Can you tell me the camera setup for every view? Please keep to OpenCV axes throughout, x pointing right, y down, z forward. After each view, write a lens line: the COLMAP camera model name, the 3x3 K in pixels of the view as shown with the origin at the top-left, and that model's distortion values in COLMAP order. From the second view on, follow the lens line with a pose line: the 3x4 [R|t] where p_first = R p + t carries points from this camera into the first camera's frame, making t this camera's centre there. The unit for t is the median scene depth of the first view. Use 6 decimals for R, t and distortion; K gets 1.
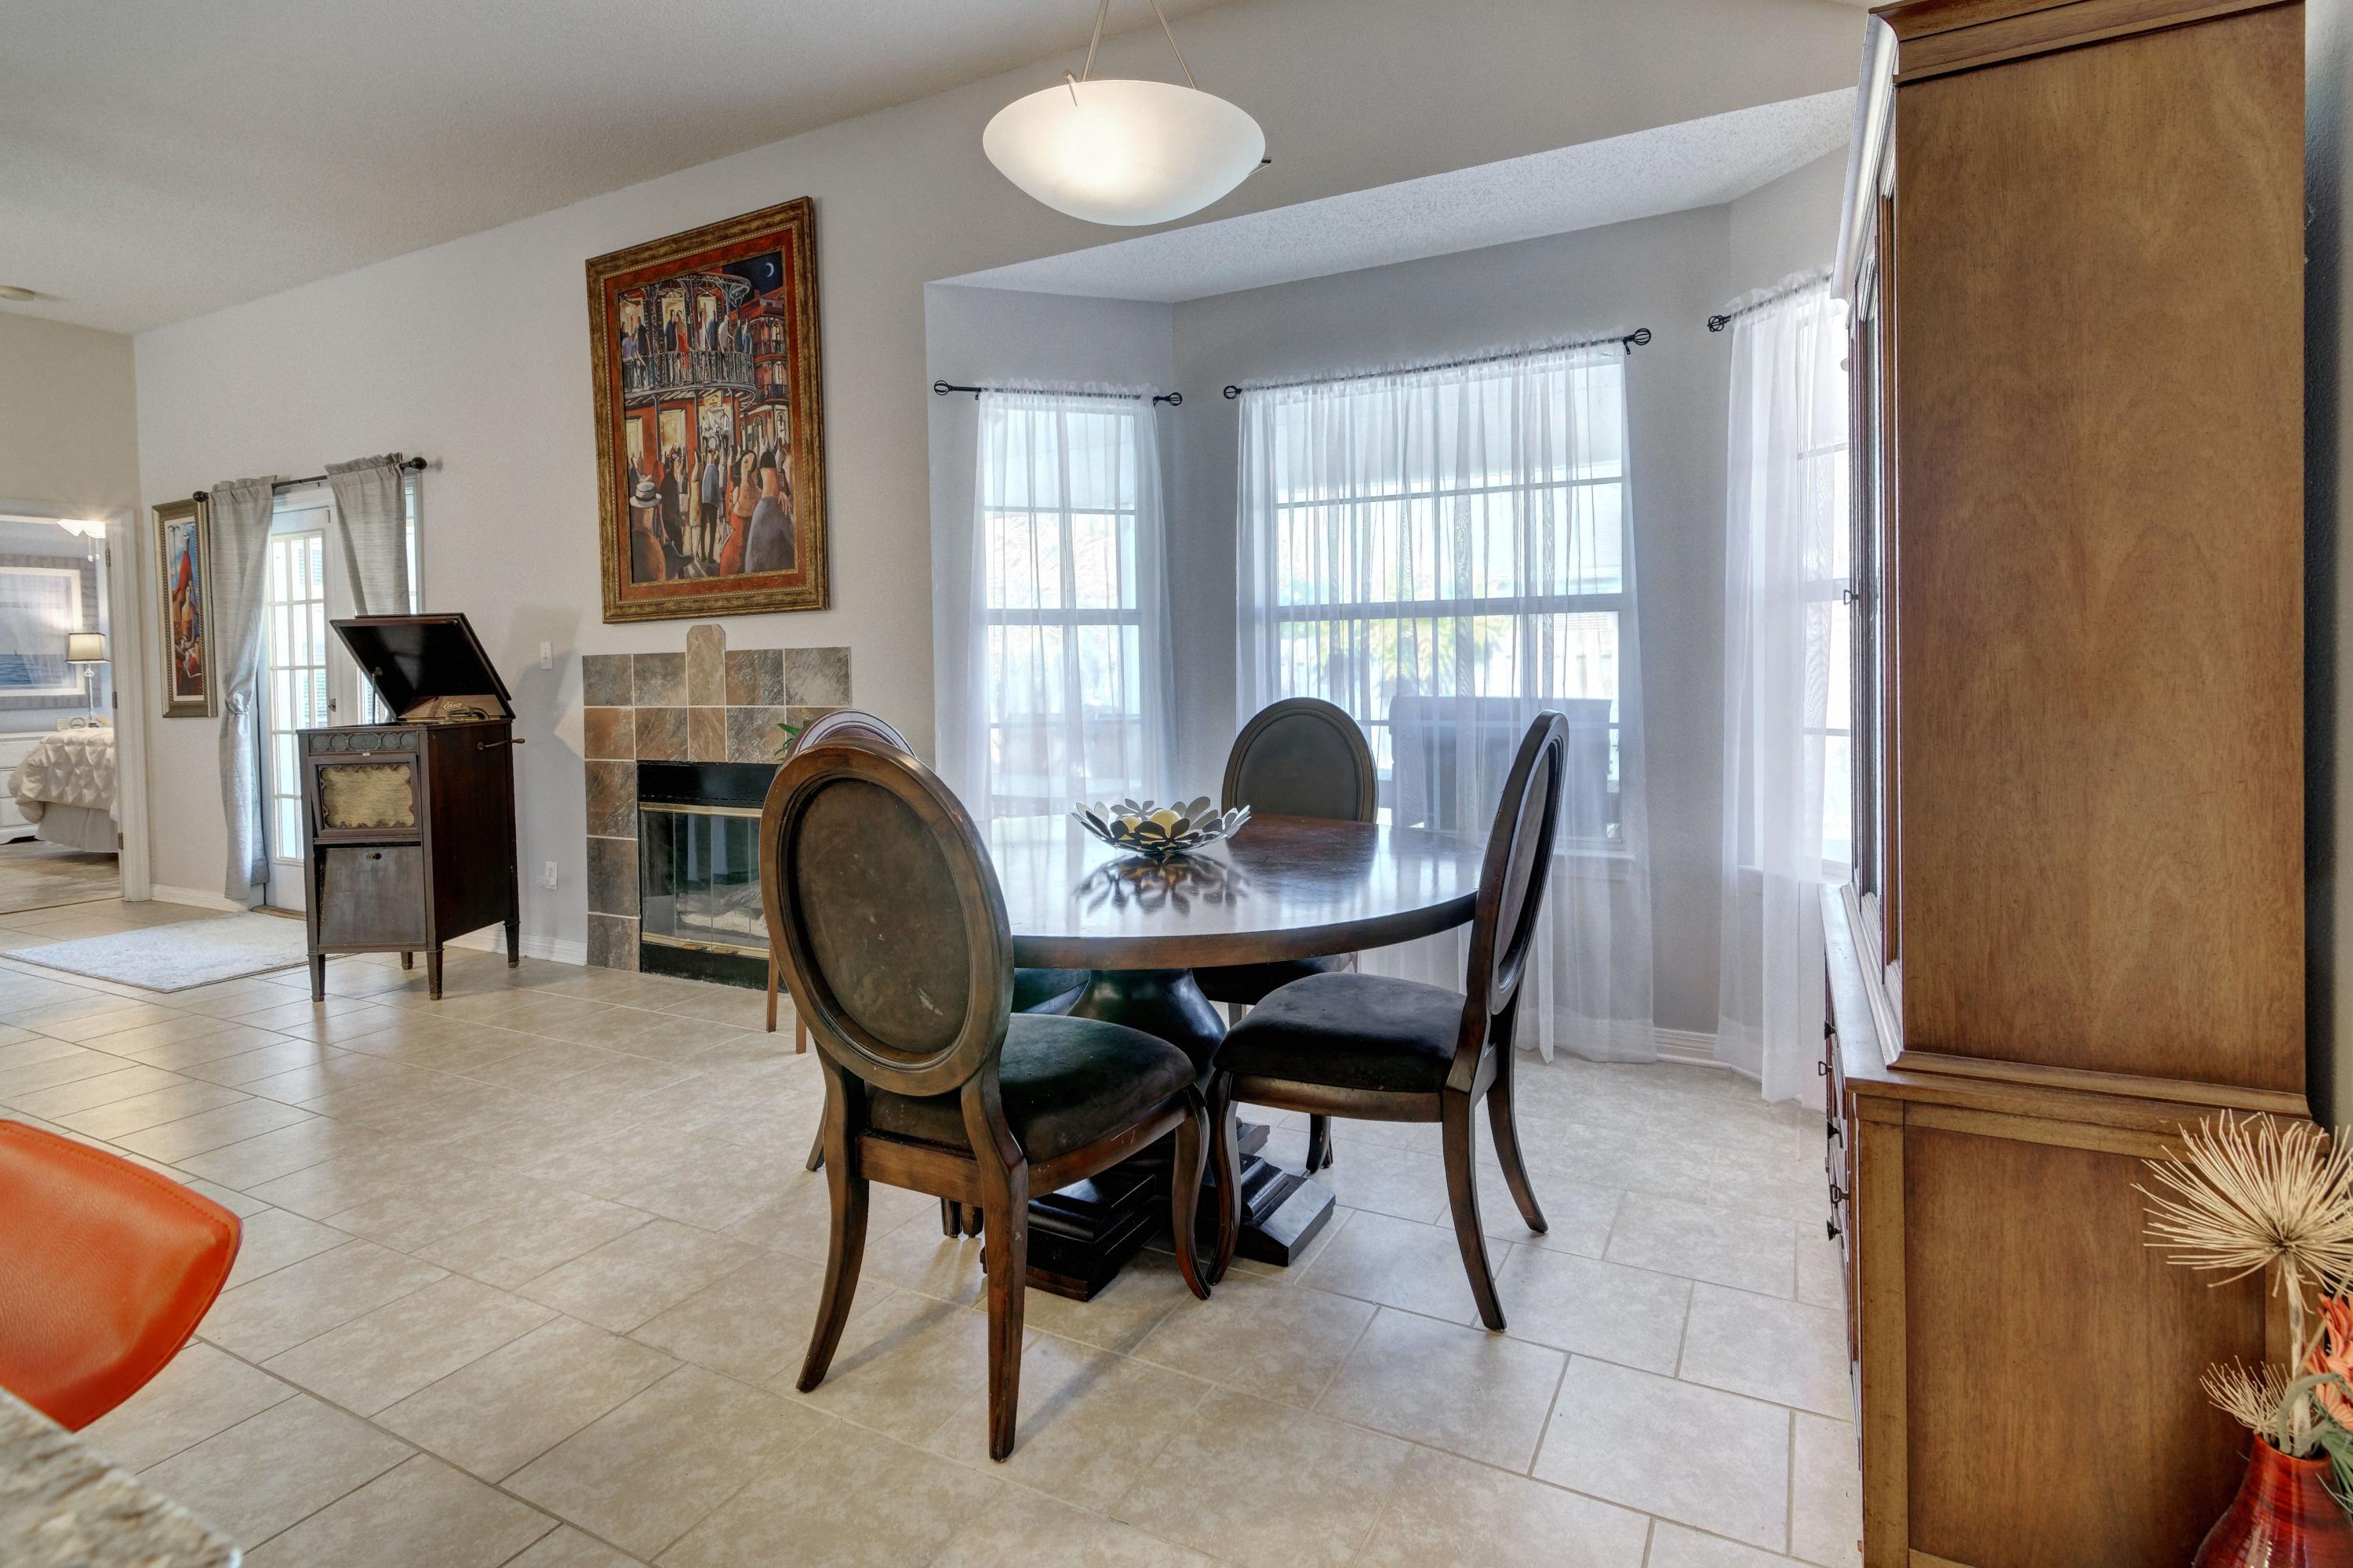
lens RADIAL K [[1161.1, 0, 1204.1], [0, 1161.1, 697.1], [0, 0, 1]] dist [0.001883, 0.000043]
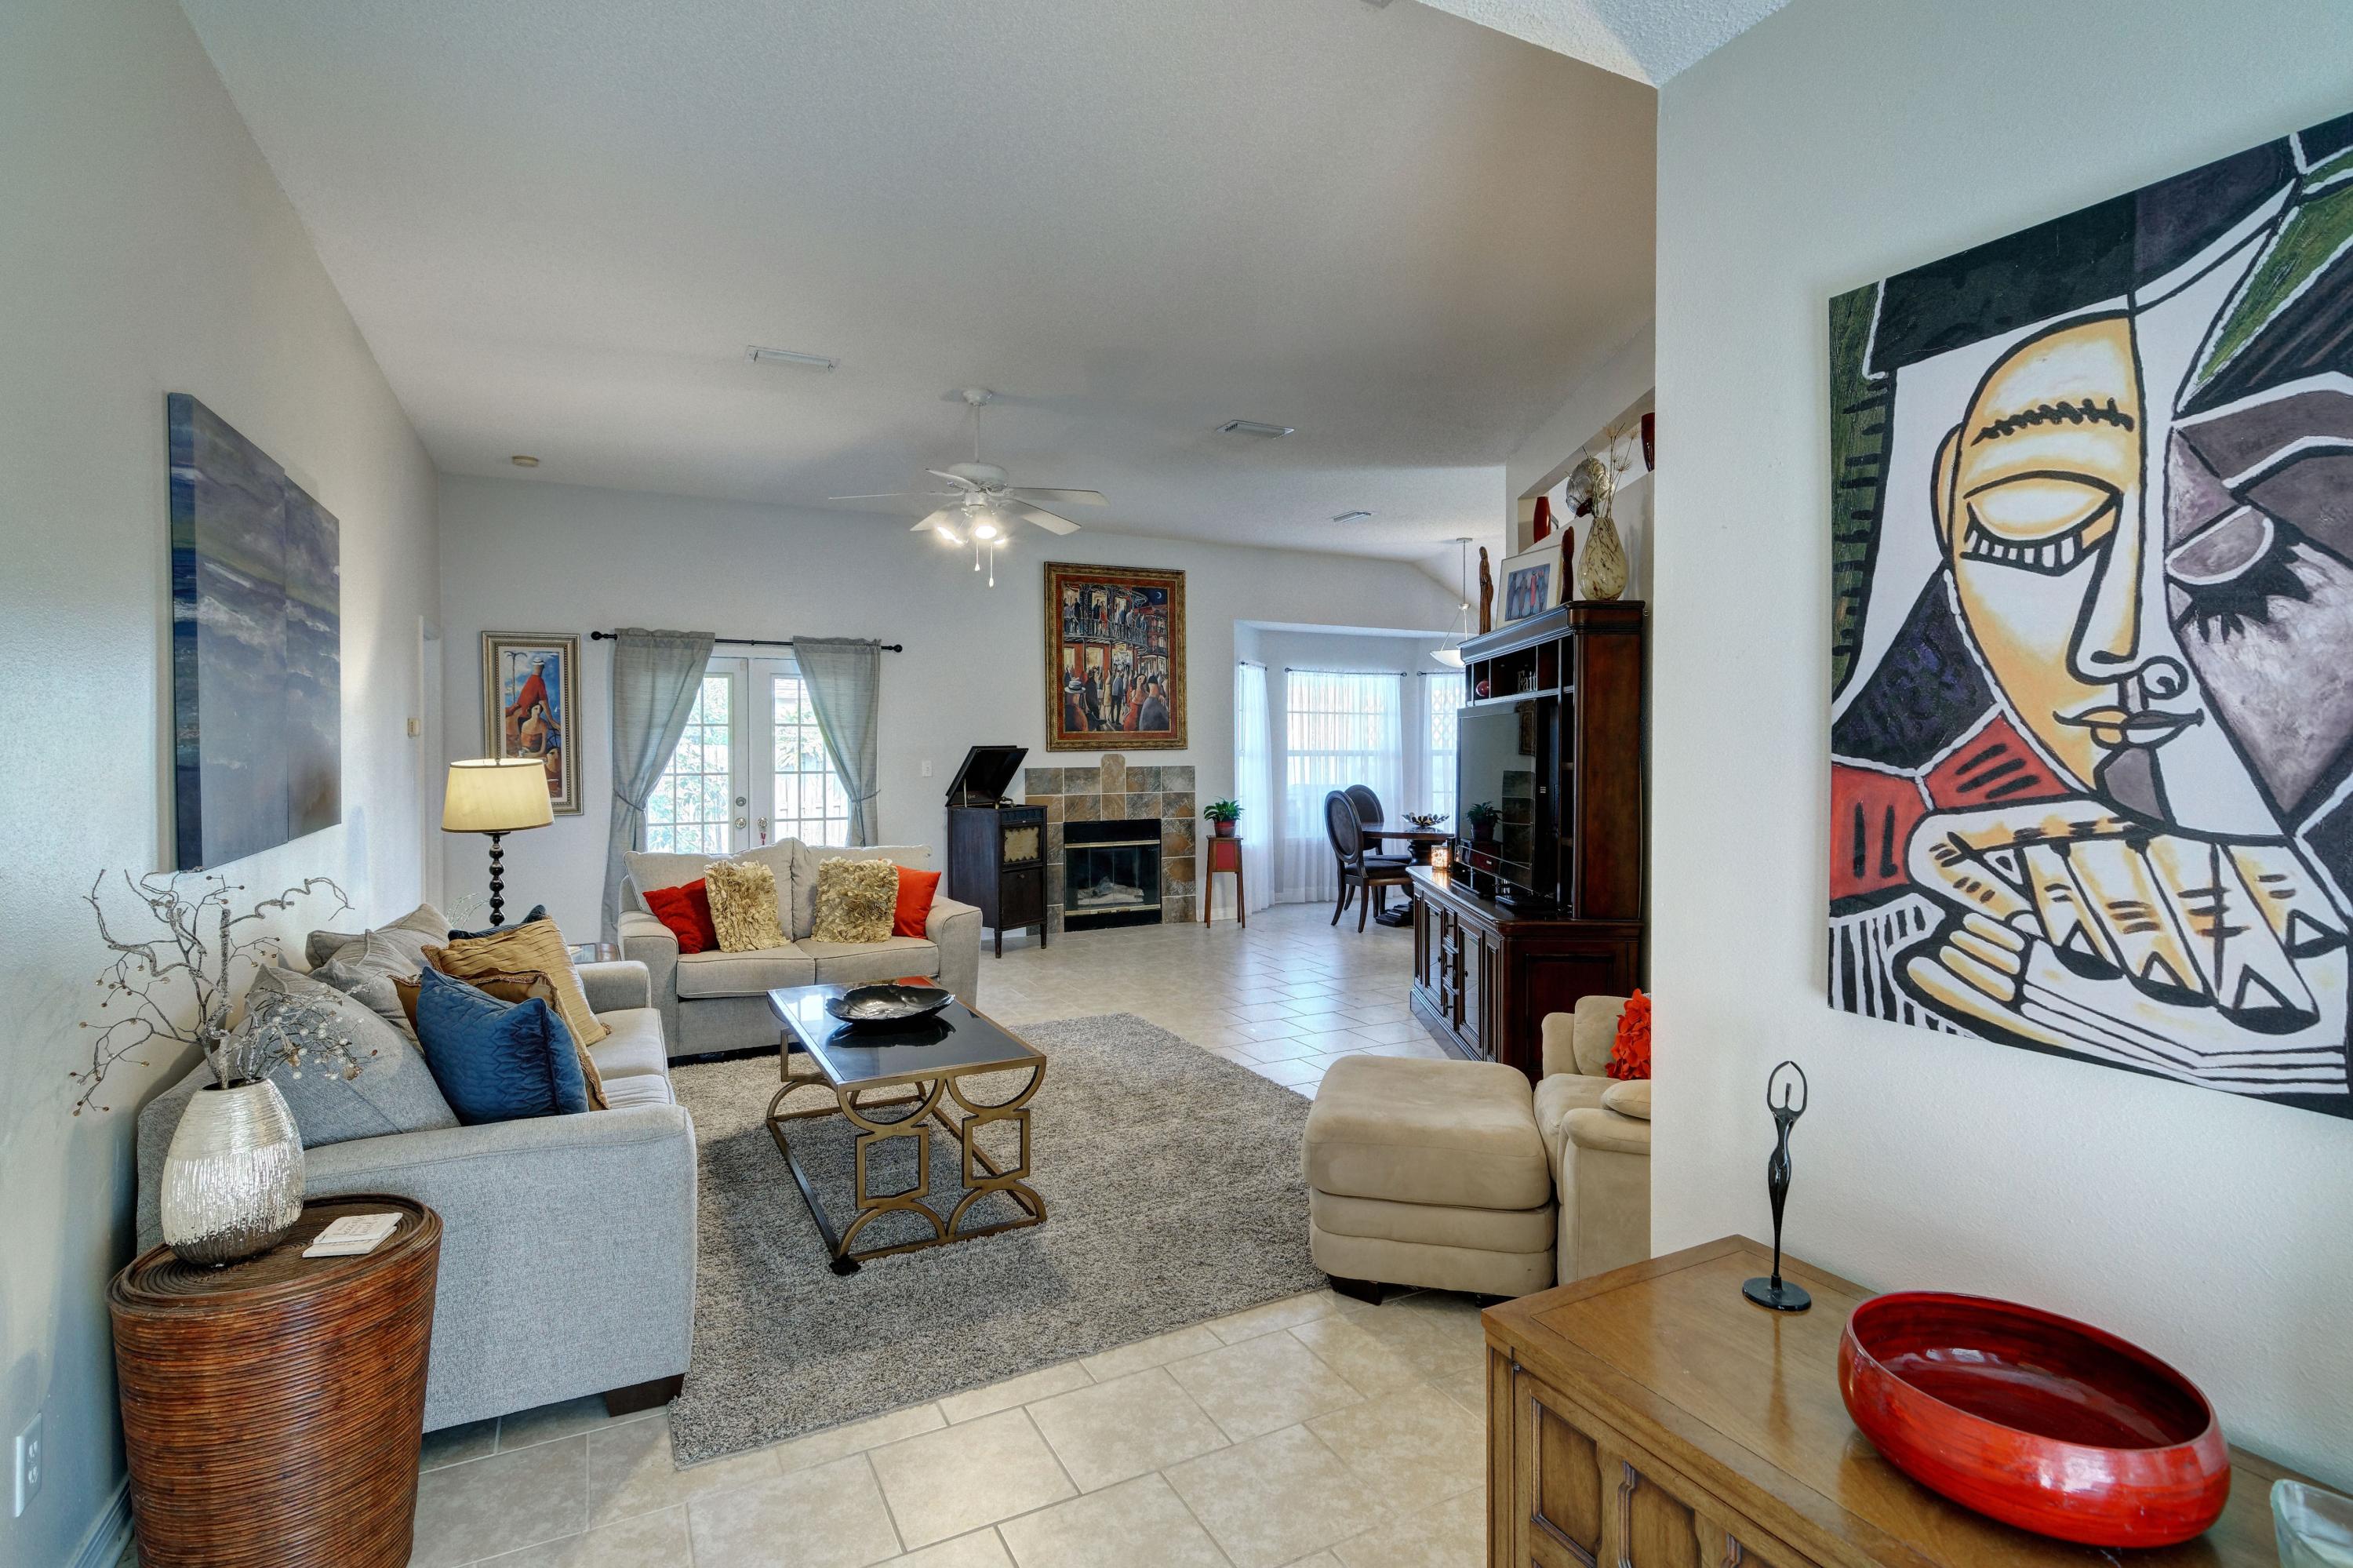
lens RADIAL K [[1129.1, 0, 1186.2], [0, 1129.1, 765.4], [0, 0, 1]] dist [0.004131, 0.000167]
pose [[0.573541, -0.001265, 0.819176, -2.044190], [0.012509, 0.999896, -0.007215, -0.026053], [-0.819081, 0.014385, 0.573497, -0.266087]]
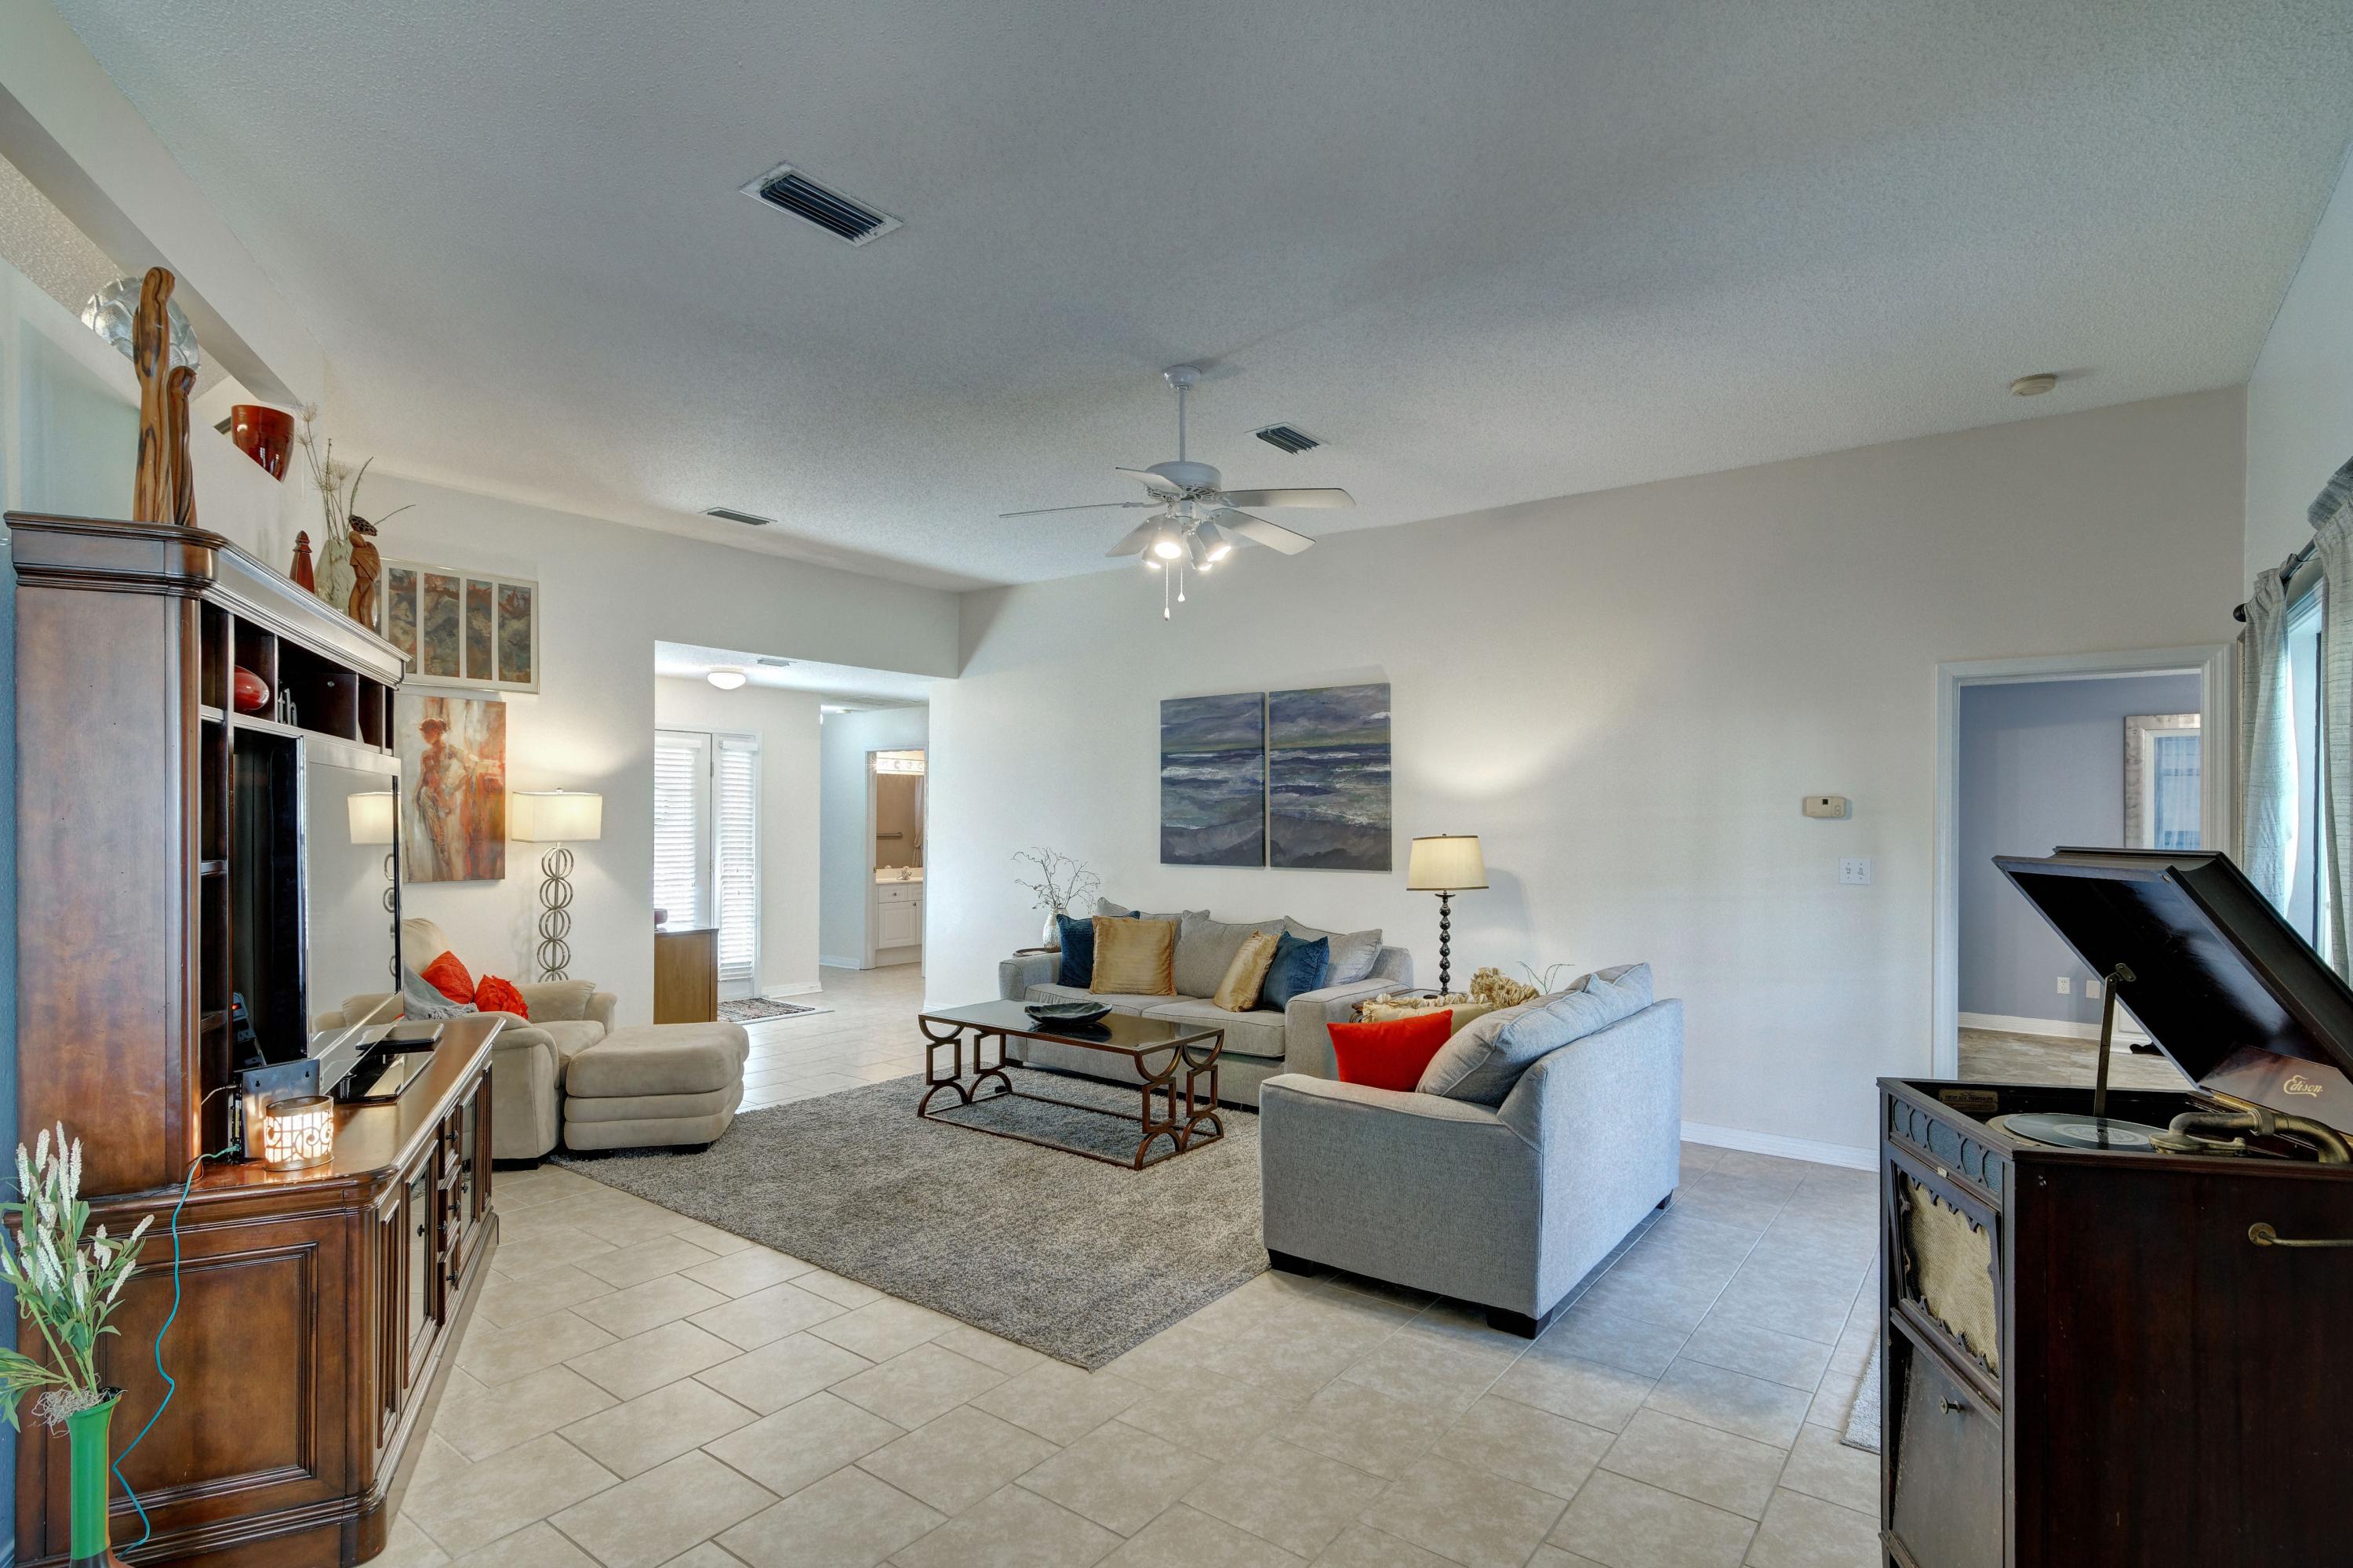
lens RADIAL K [[1147.4, 0, 1204.7], [0, 1147.4, 813.9], [0, 0, 1]] dist [0.012408, -0.000001]
pose [[-0.155761, 0.014507, -0.987688, -0.246835], [-0.029215, 0.999387, 0.019286, -0.087459], [0.987363, 0.031860, -0.155242, 0.771560]]
